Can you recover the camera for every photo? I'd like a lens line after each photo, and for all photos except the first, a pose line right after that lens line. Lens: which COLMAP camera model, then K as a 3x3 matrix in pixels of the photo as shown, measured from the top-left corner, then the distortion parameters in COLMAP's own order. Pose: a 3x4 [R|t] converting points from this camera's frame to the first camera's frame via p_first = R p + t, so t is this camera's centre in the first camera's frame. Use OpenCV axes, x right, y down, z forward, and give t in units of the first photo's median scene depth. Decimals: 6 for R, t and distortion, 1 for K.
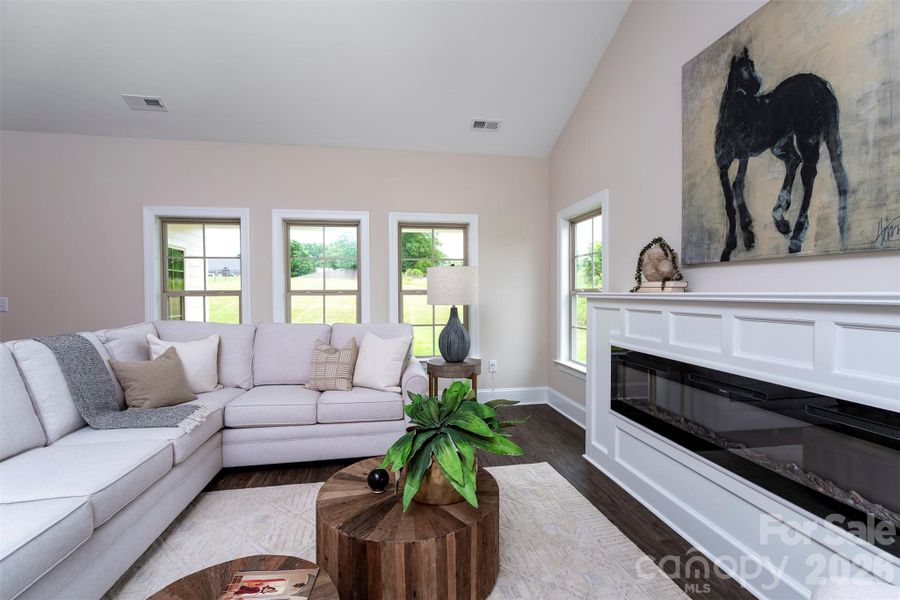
lens RADIAL K [[408.0, 0, 444.9], [0, 408.0, 300.7], [0, 0, 1]] dist [-0.000671, 0.000932]
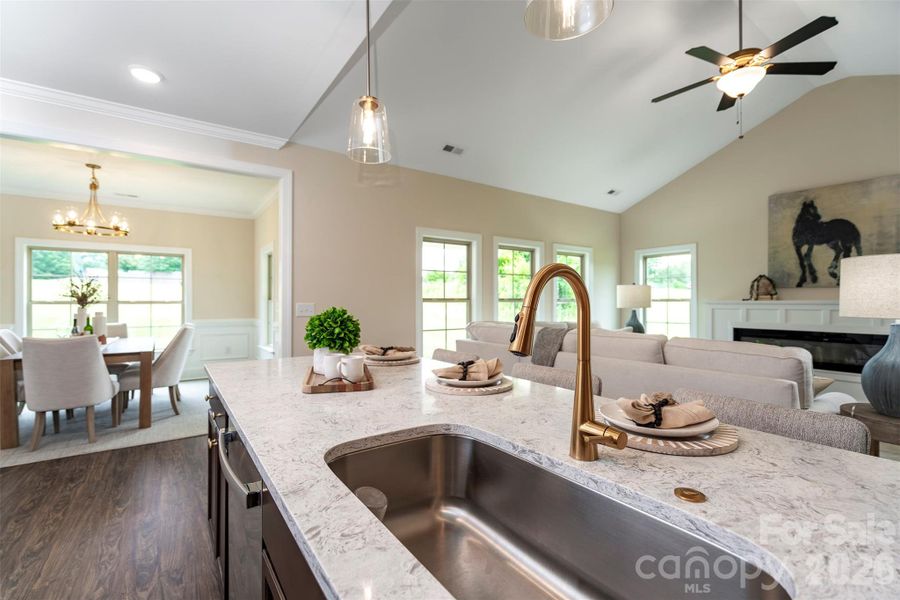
lens RADIAL K [[408.0, 0, 449.5], [0, 408.0, 299.7], [0, 0, 1]] dist [-0.000671, 0.000932]
pose [[0.893909, 0.002357, 0.448242, -2.178985], [0.007133, 0.999785, -0.019482, 0.005655], [-0.448192, 0.020612, 0.893700, -0.186413]]
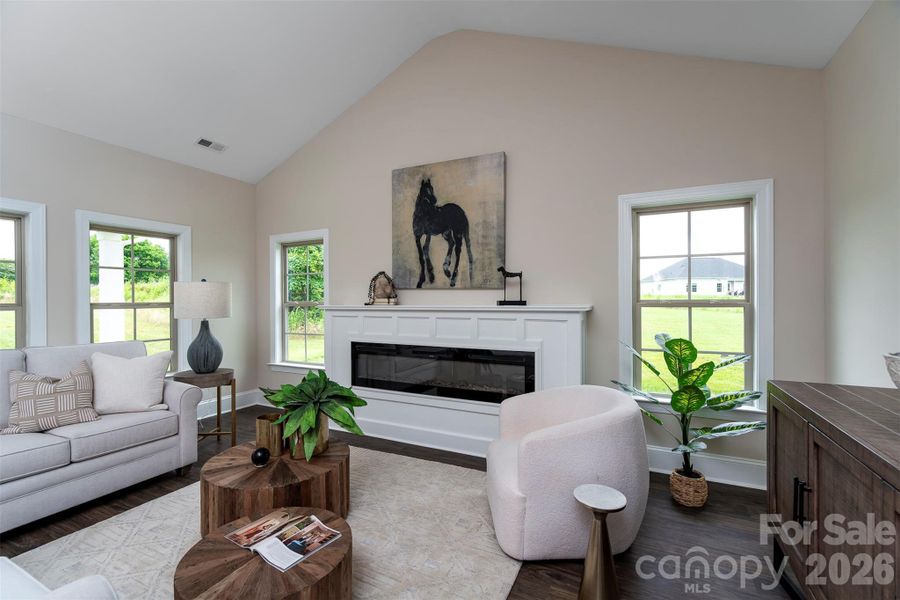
lens RADIAL K [[408.0, 0, 457.3], [0, 408.0, 297.7], [0, 0, 1]] dist [-0.000671, 0.000932]
pose [[0.581117, 0.004382, 0.813808, -0.718839], [0.018441, 0.999658, -0.018551, -0.016748], [-0.813611, 0.025787, 0.580837, -0.206673]]
